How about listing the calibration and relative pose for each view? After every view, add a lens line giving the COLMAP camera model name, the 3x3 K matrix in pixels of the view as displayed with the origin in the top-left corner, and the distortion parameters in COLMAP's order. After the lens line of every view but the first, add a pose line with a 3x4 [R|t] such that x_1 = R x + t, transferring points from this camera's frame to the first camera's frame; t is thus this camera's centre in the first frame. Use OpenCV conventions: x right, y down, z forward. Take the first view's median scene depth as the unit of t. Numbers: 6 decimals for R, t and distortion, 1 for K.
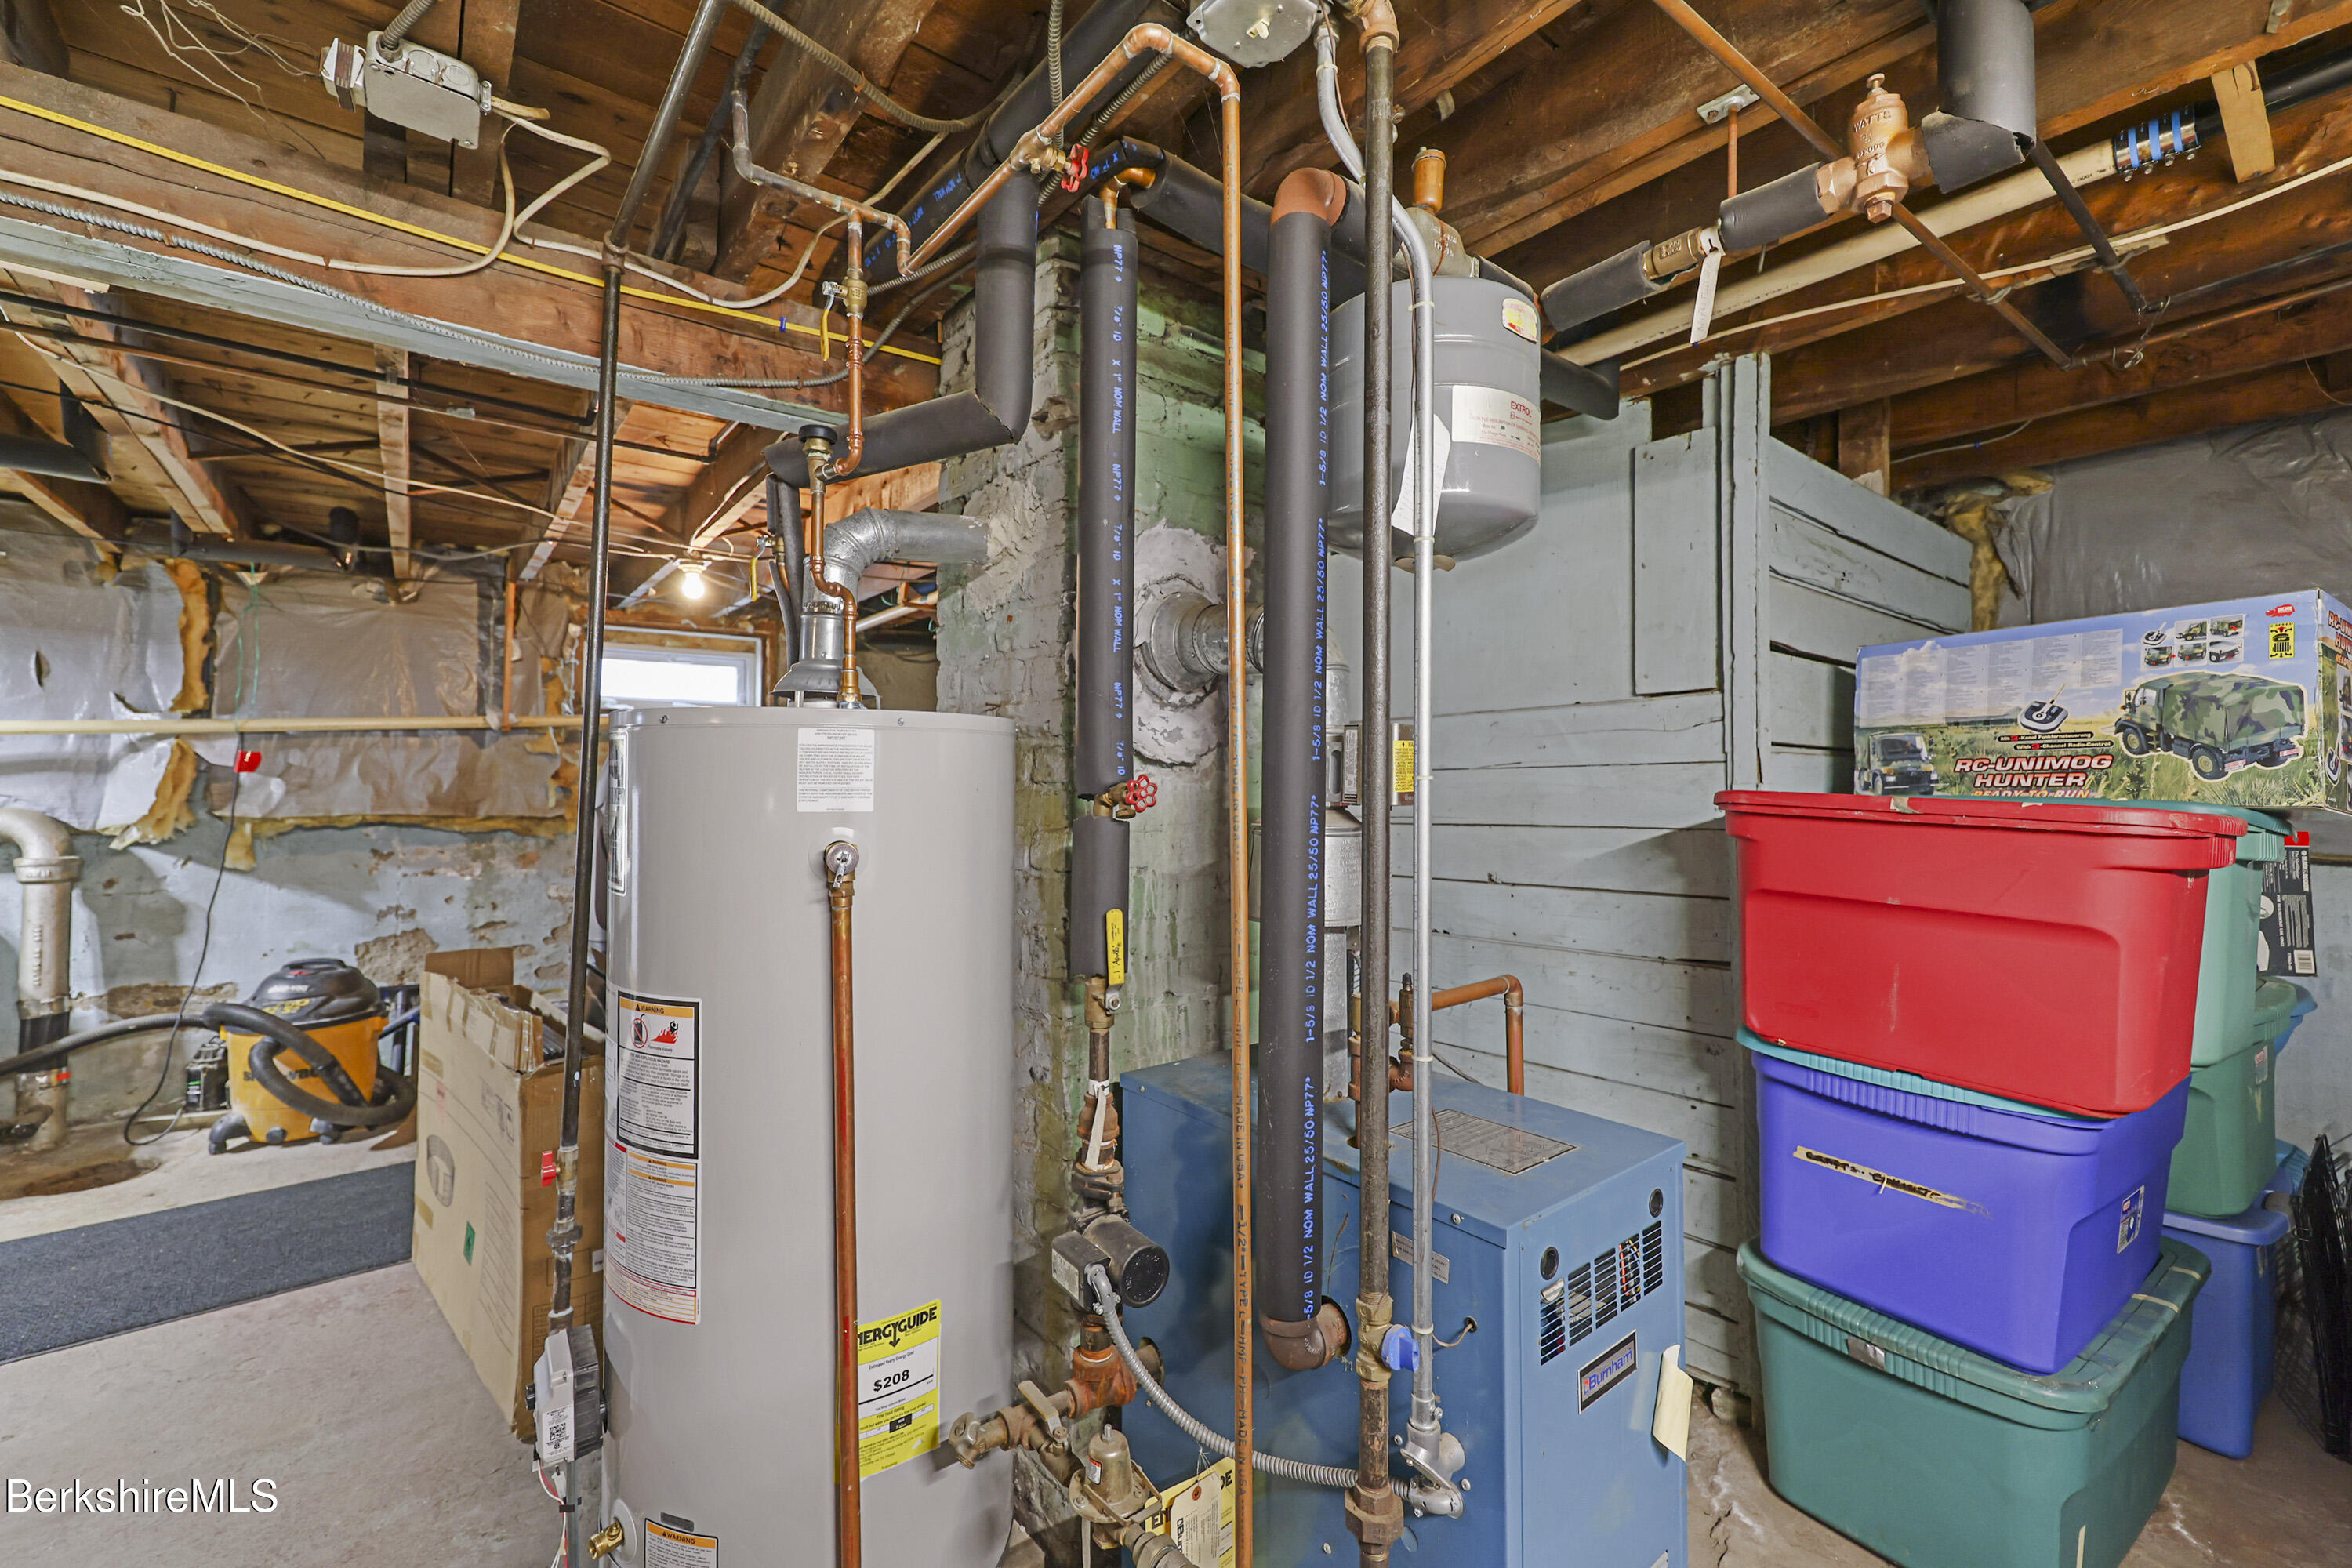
lens RADIAL K [[963.0, 0, 1174.7], [0, 963.0, 770.4], [0, 0, 1]] dist [-0.000333, -0.000022]
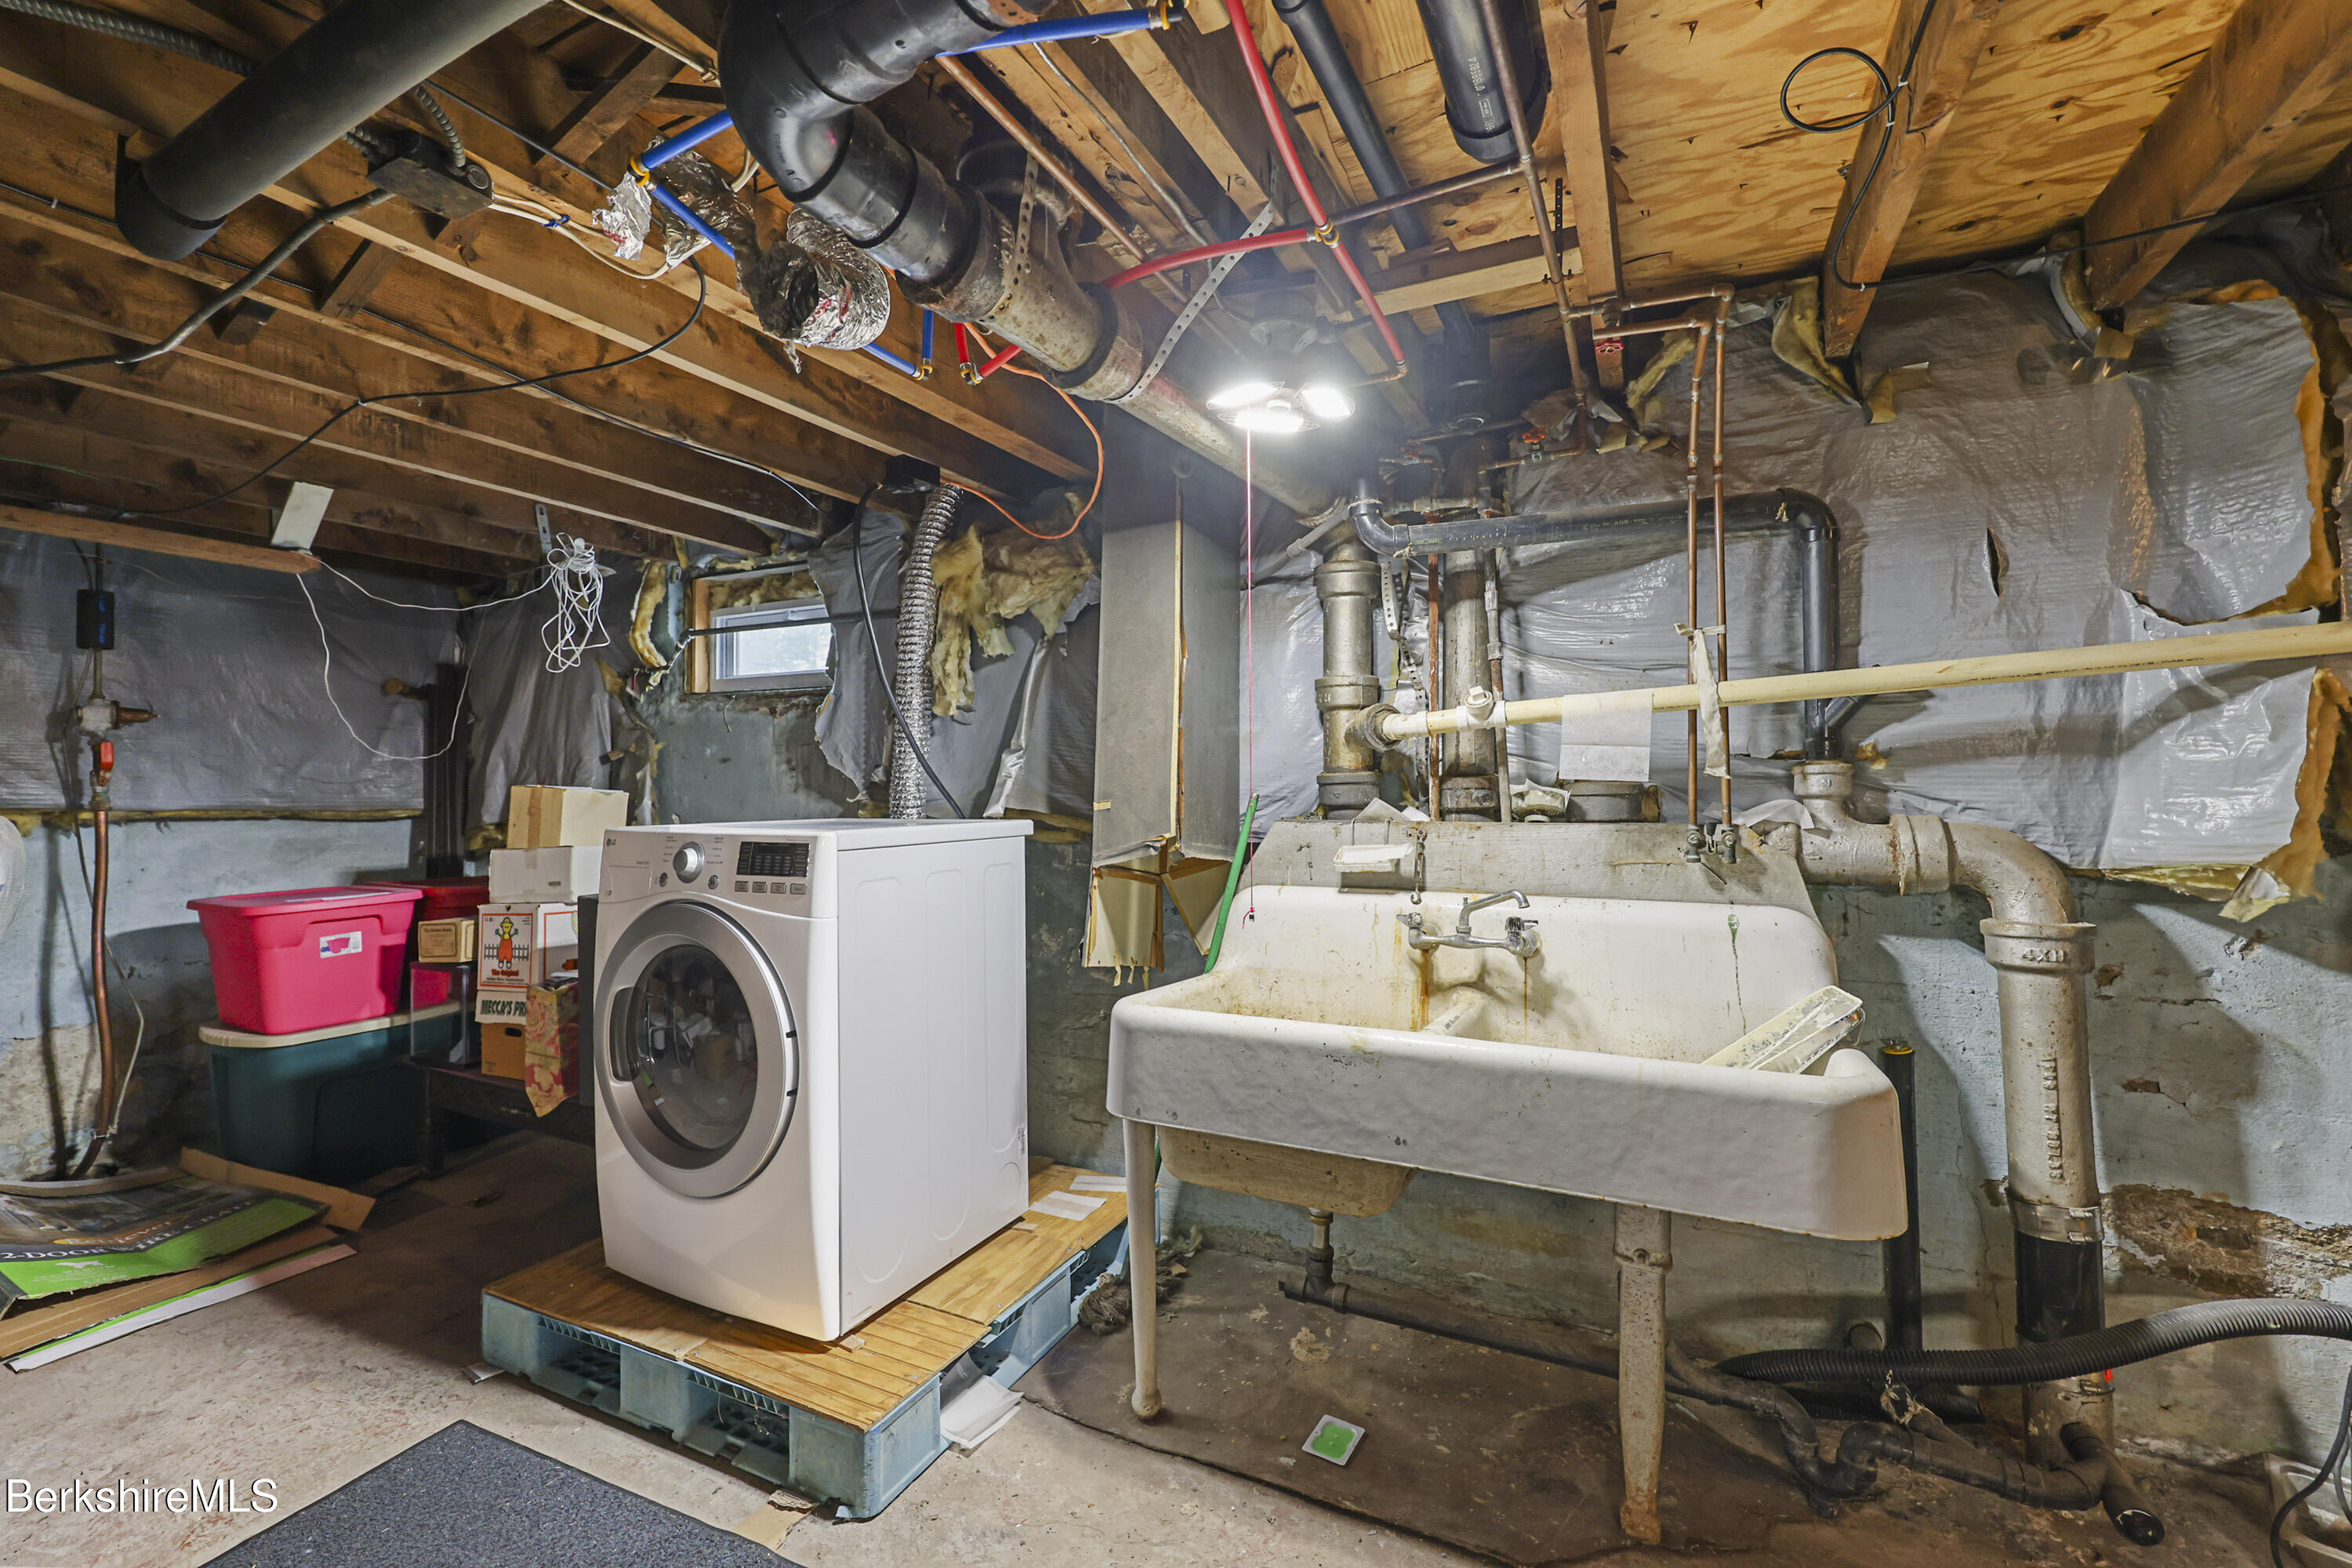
lens RADIAL K [[963.0, 0, 1178.4], [0, 963.0, 779.1], [0, 0, 1]] dist [-0.000333, -0.000022]
pose [[0.414480, -0.014965, -0.909936, -0.858330], [0.029463, 0.999561, -0.003018, 0.002451], [0.909582, -0.025559, 0.414739, 0.356641]]
